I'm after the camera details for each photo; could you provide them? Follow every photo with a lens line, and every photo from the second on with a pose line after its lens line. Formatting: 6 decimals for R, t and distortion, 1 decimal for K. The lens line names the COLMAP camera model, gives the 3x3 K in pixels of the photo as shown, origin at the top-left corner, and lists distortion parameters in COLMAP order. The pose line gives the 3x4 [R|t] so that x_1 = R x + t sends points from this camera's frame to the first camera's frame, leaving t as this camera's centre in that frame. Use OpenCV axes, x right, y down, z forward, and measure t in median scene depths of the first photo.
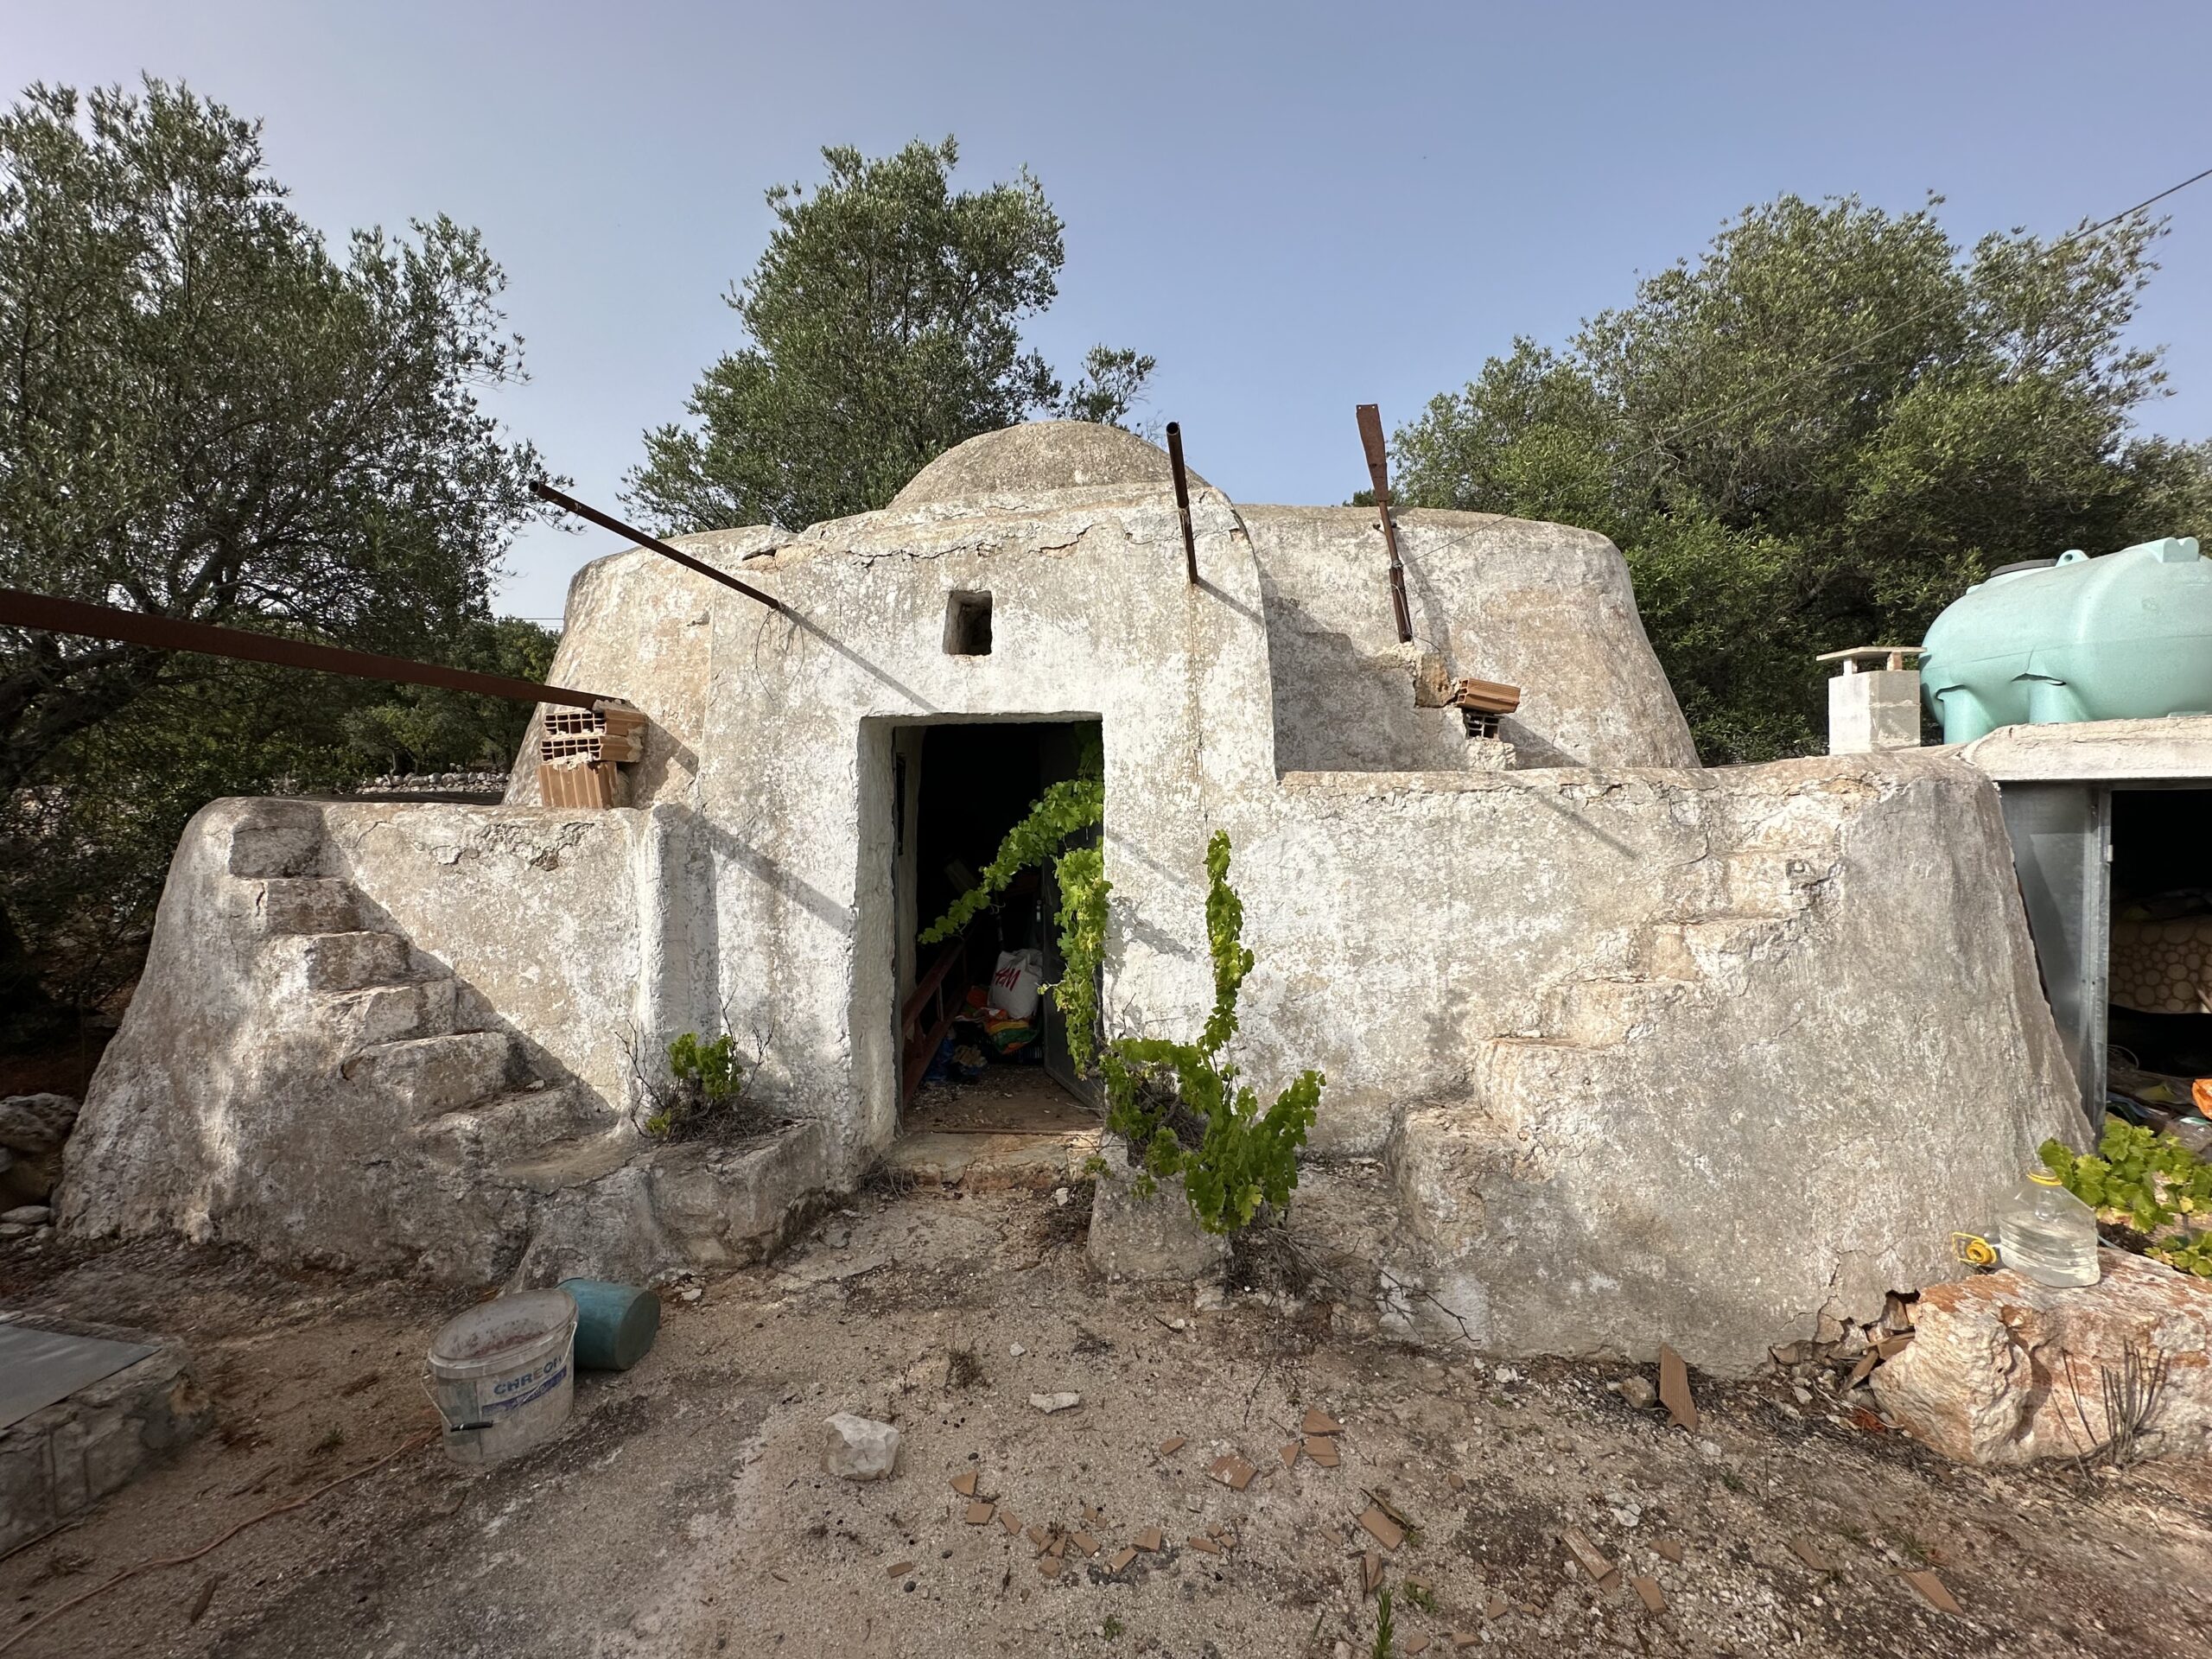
lens RADIAL K [[883.2, 0, 1105.1], [0, 883.2, 821.4], [0, 0, 1]] dist [-0.003226, 0.001182]
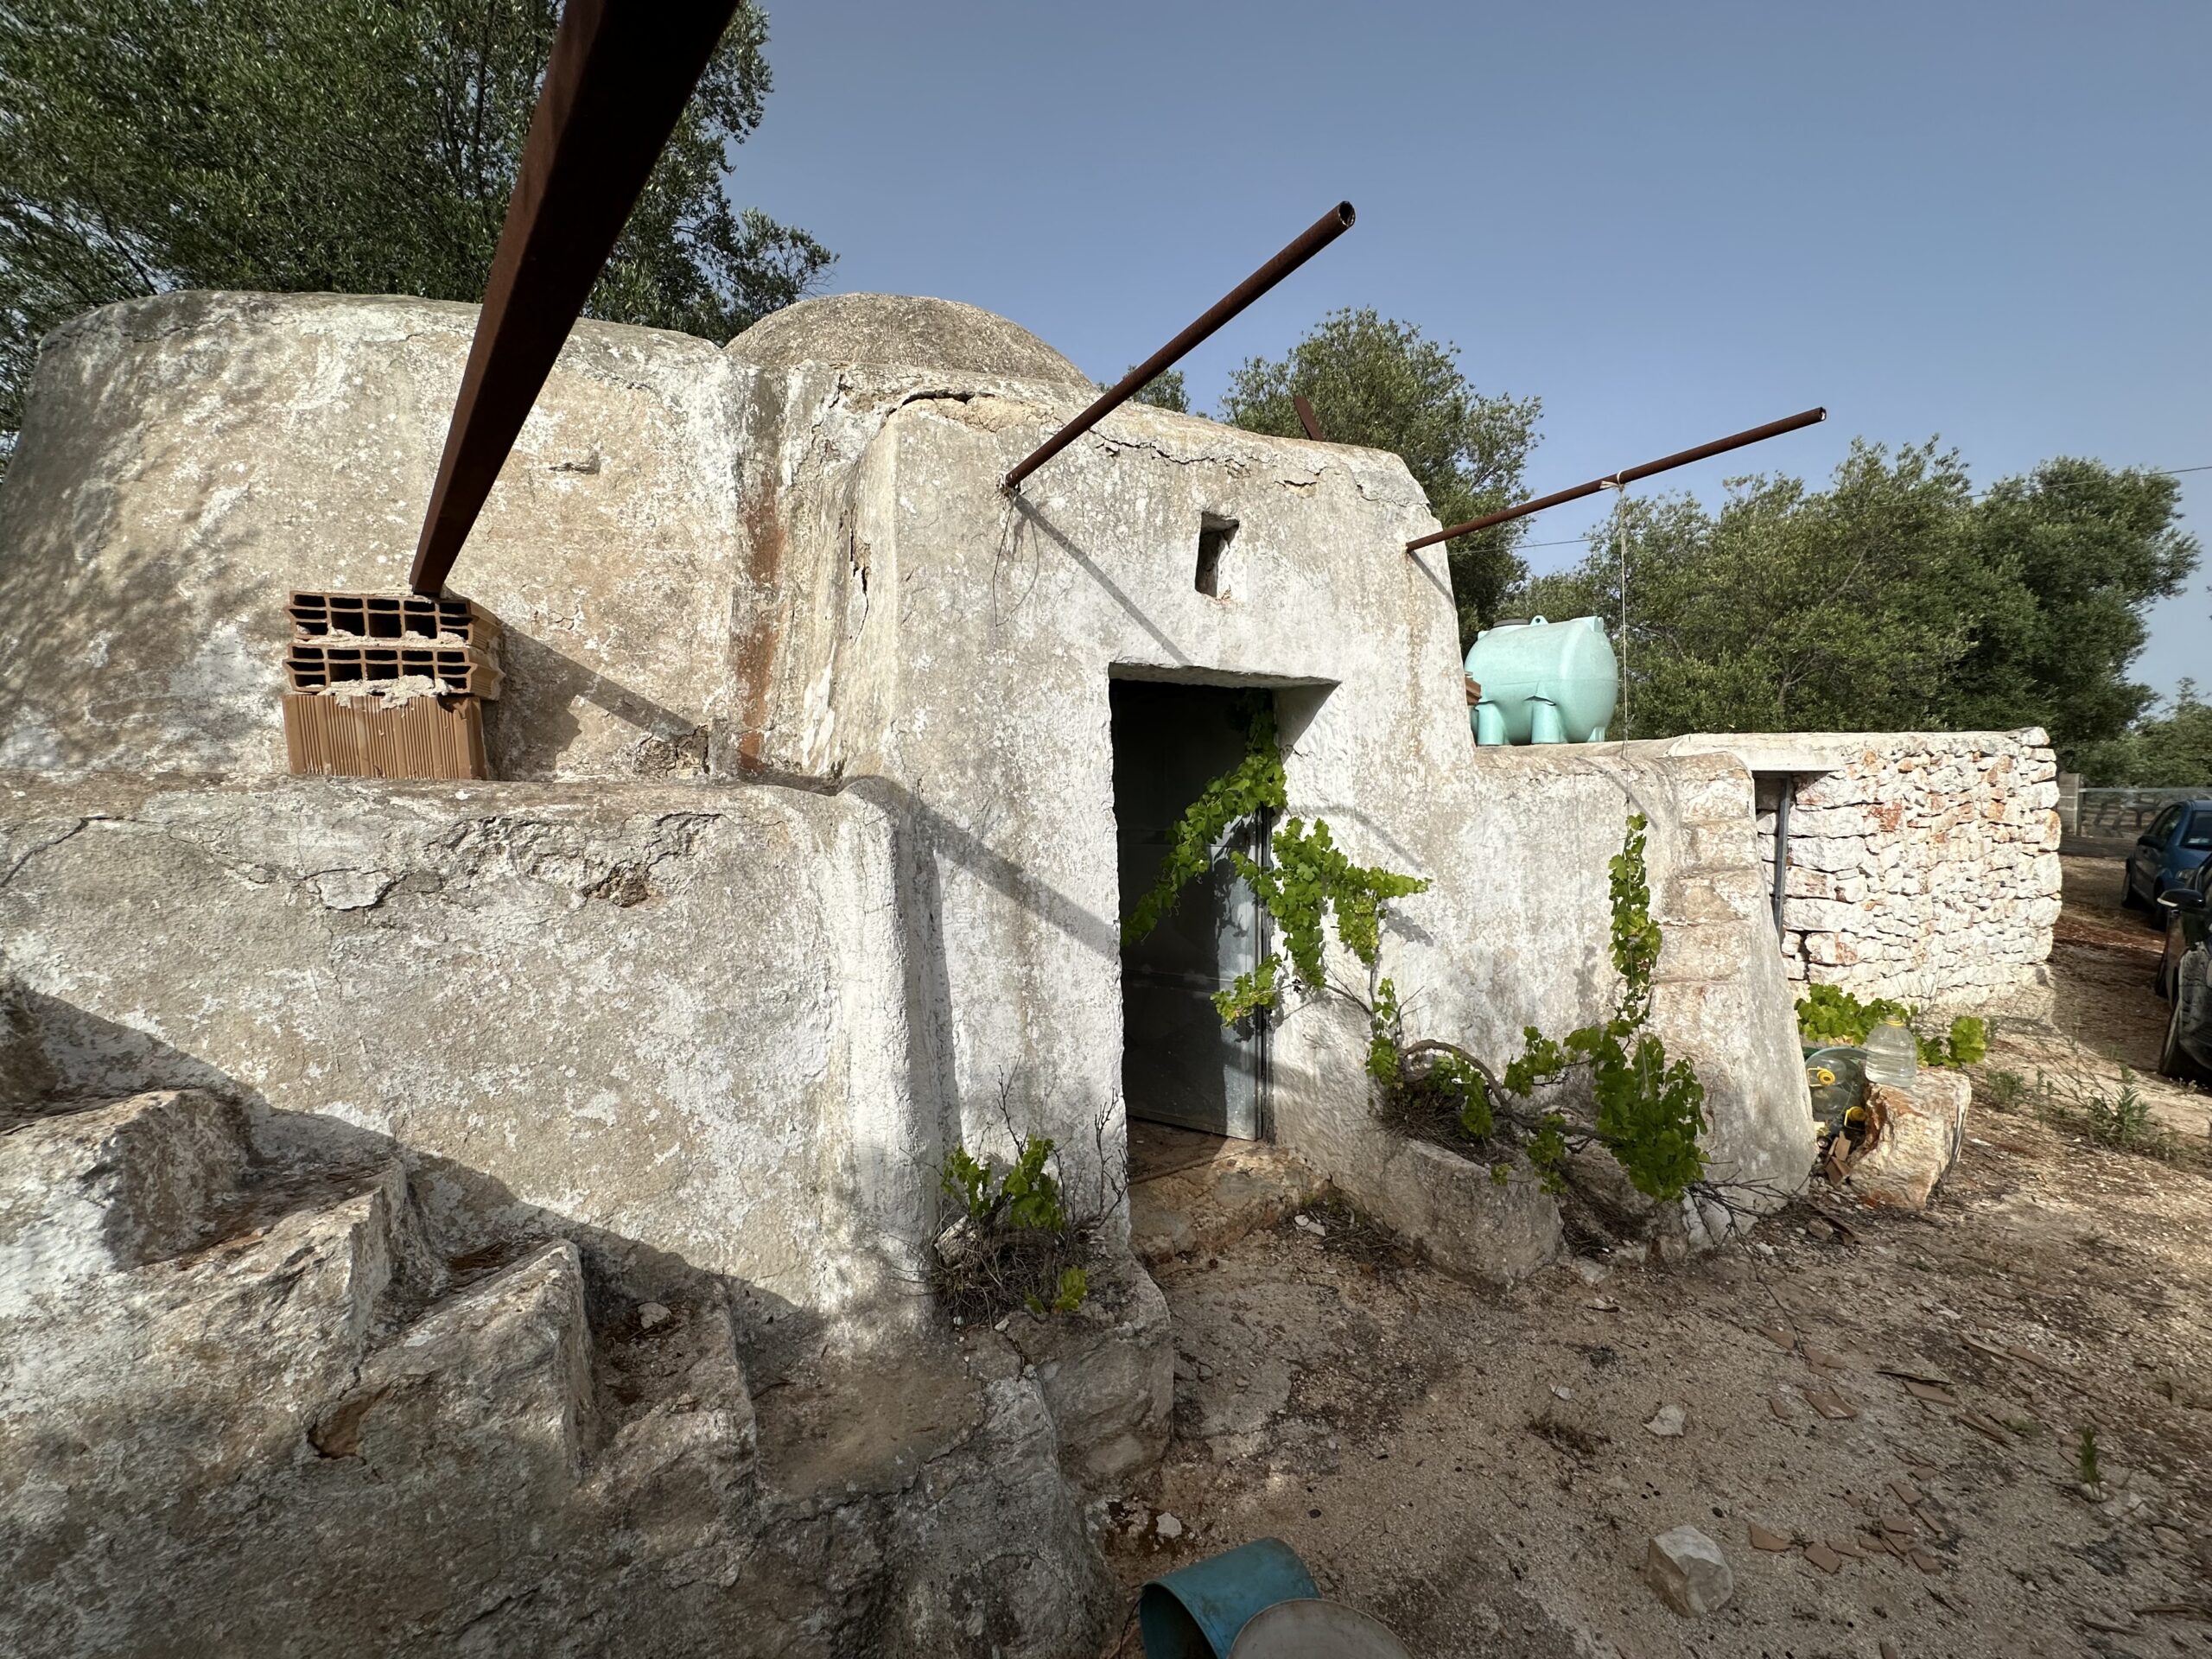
lens RADIAL K [[883.2, 0, 1113.5], [0, 883.2, 823.3], [0, 0, 1]] dist [-0.003226, 0.001182]
pose [[0.796334, -0.022118, 0.604453, -0.722199], [0.002282, 0.999434, 0.033564, -0.009897], [-0.604853, -0.025348, 0.795934, 0.416133]]
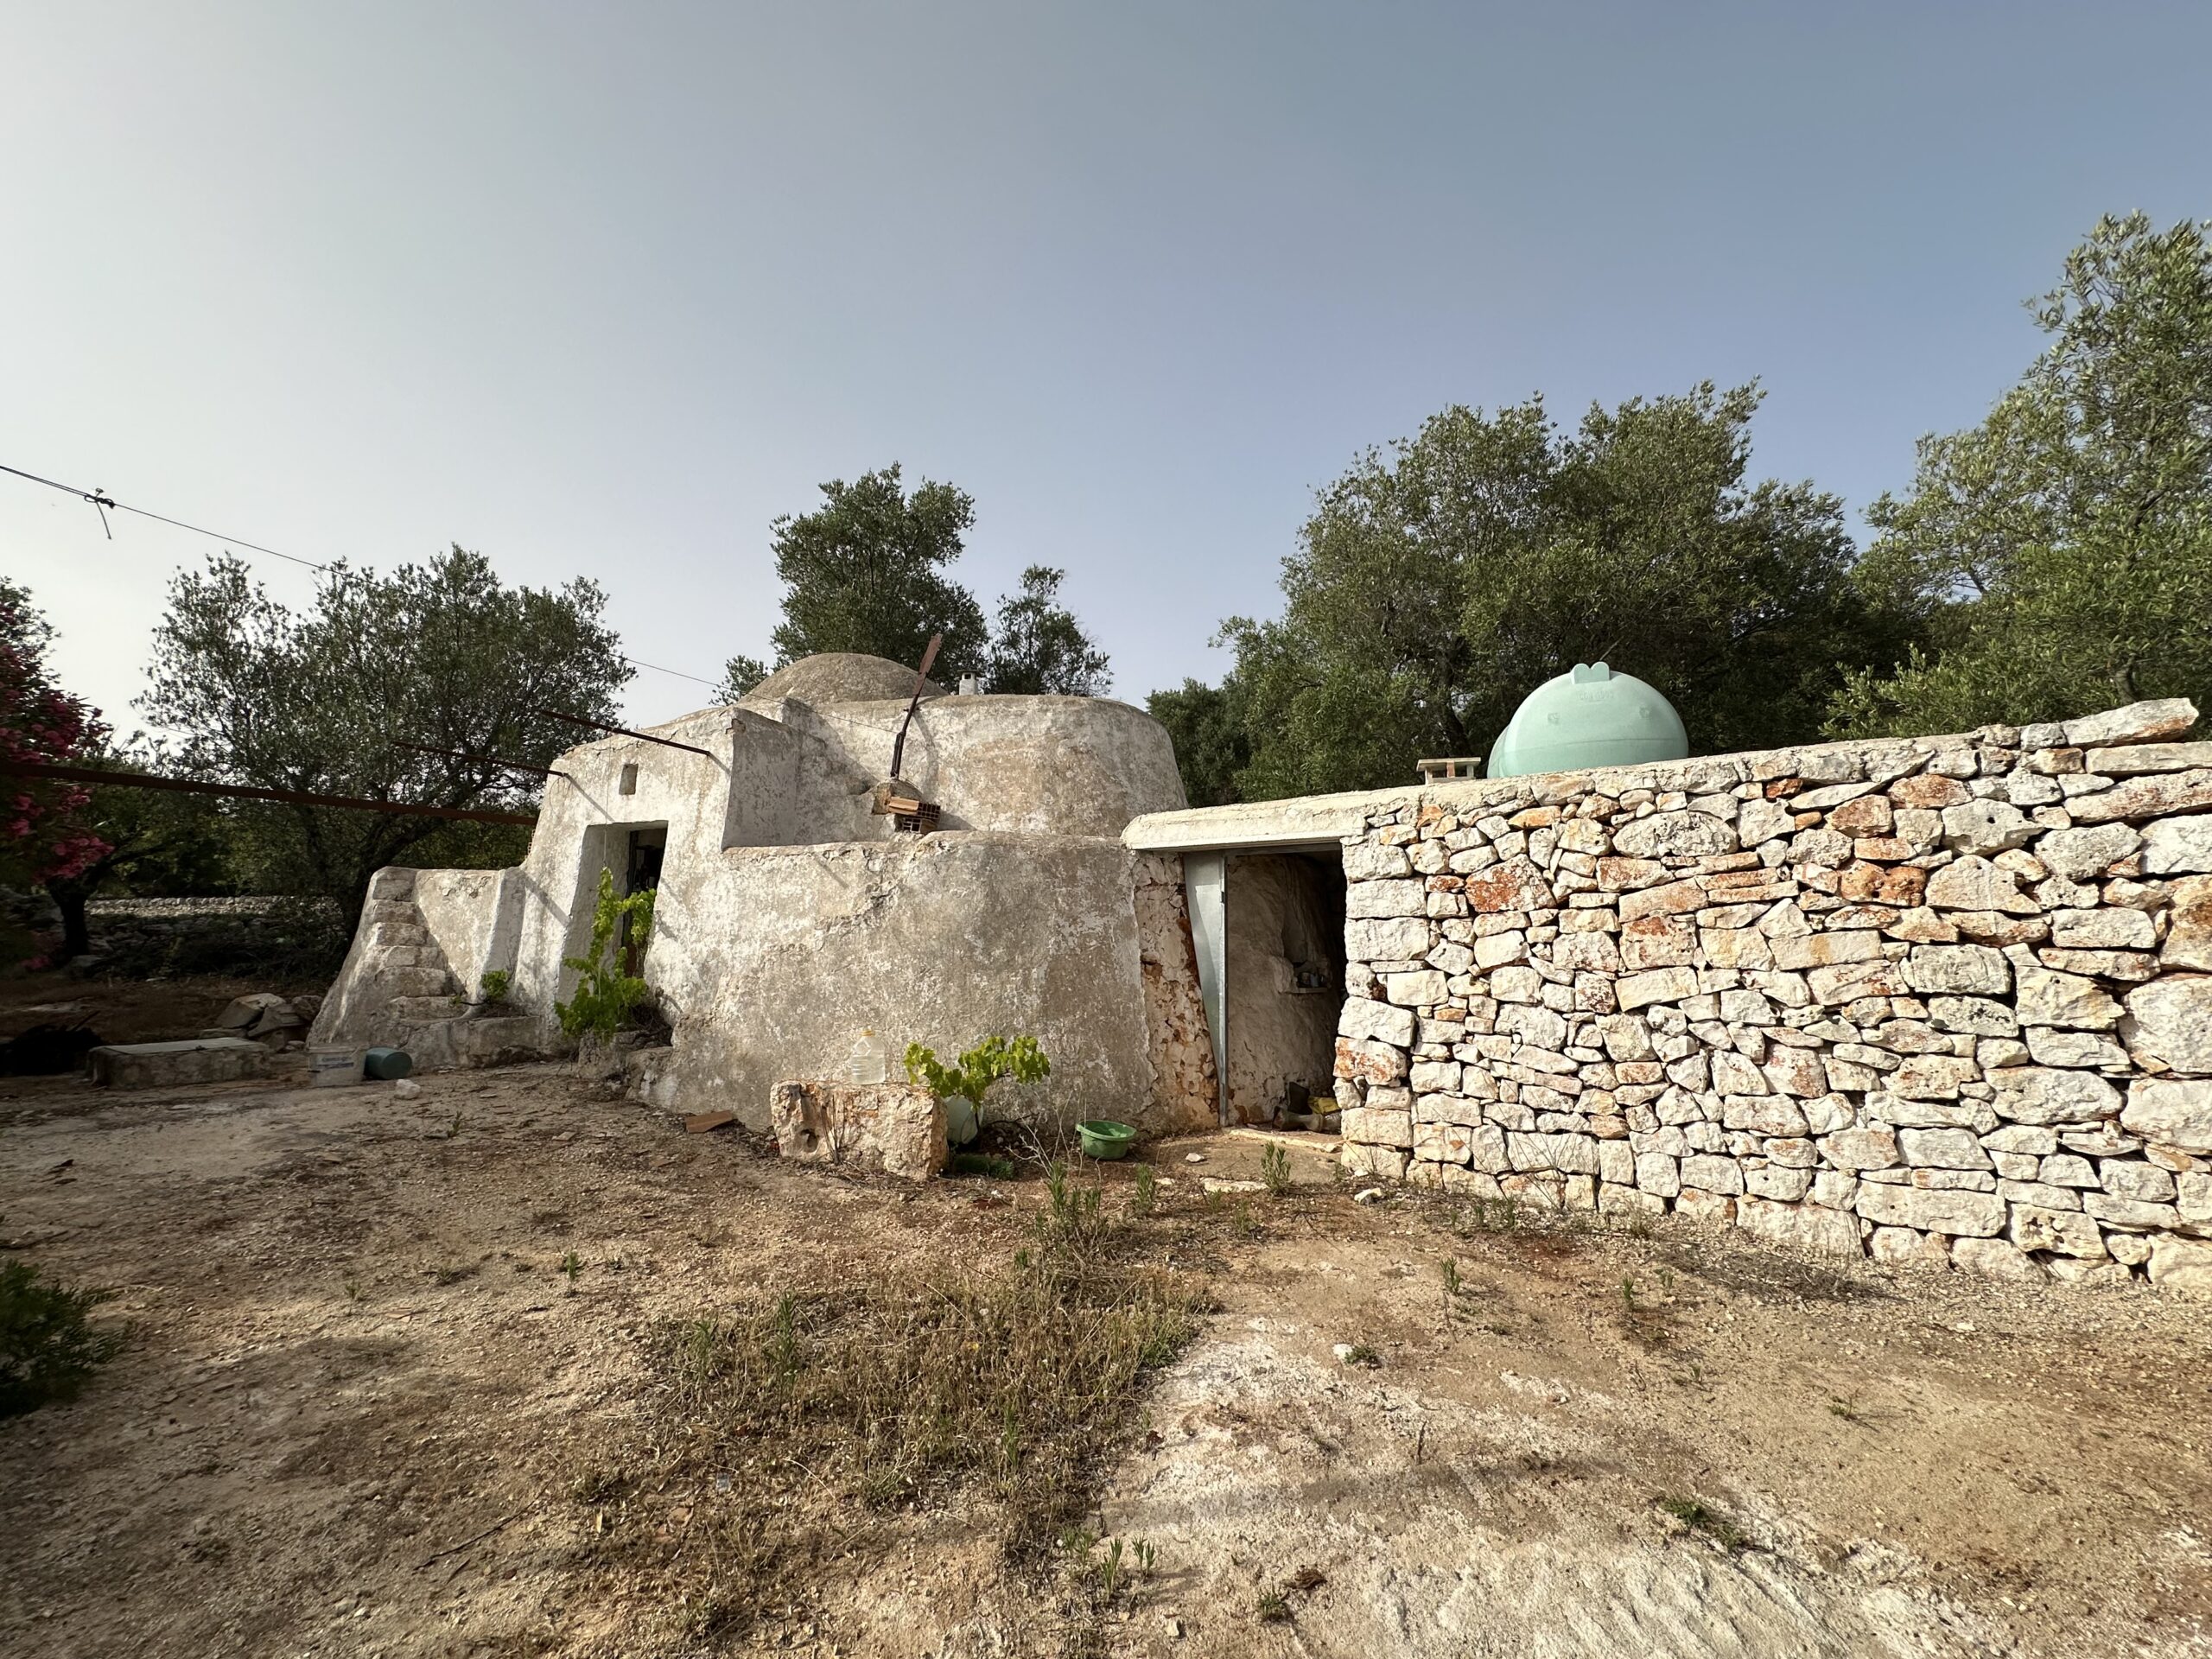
lens RADIAL K [[883.2, 0, 1105.5], [0, 883.2, 822.9], [0, 0, 1]] dist [-0.003226, 0.001182]
pose [[0.940523, -0.024173, -0.338870, 1.600628], [-0.025395, 0.989672, -0.141082, 0.140815], [0.338780, 0.141297, 0.930195, -0.535244]]
